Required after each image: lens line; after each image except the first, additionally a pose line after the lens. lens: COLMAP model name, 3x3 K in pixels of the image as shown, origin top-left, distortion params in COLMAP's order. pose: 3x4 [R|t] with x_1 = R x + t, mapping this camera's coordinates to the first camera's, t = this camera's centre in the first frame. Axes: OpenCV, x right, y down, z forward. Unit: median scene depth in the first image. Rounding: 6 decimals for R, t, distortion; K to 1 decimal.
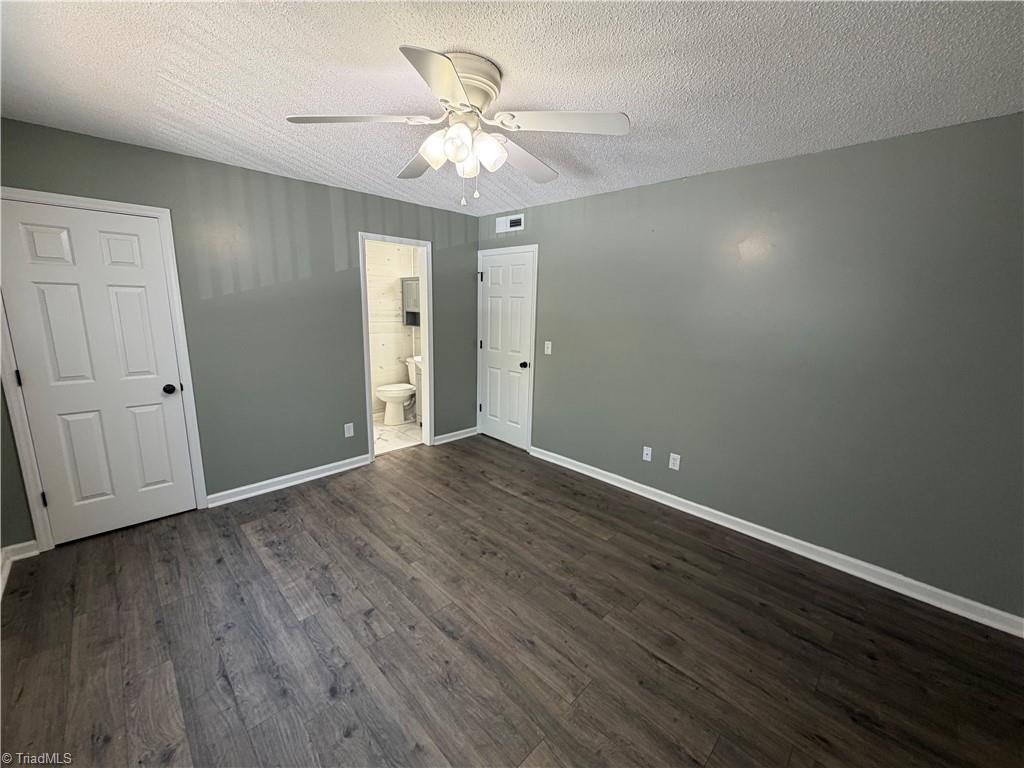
lens RADIAL K [[408.0, 0, 512.0], [0, 408.0, 384.0], [0, 0, 1]] dist [-0.000248, 0.000046]
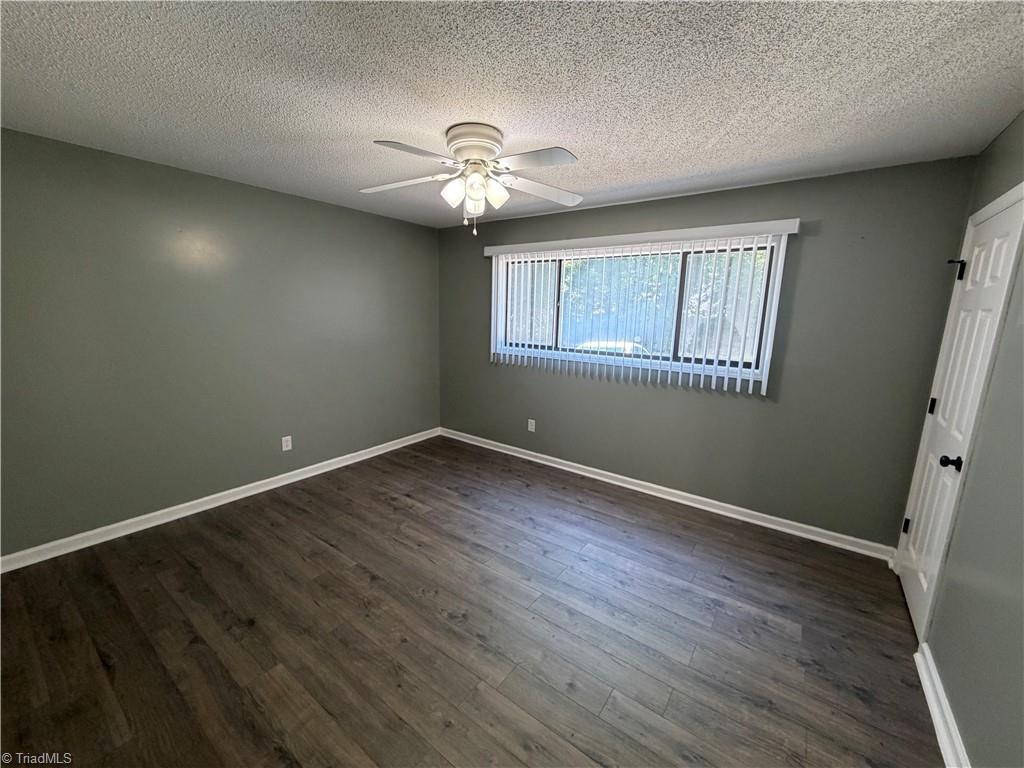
lens RADIAL K [[416.1, 0, 512.0], [0, 416.1, 384.0], [0, 0, 1]] dist [0.000116, 0.000039]
pose [[-0.987625, -0.017764, -0.155823, -0.027295], [-0.072986, 0.931477, 0.356404, -0.351571], [0.138814, 0.363366, -0.921247, 1.762444]]
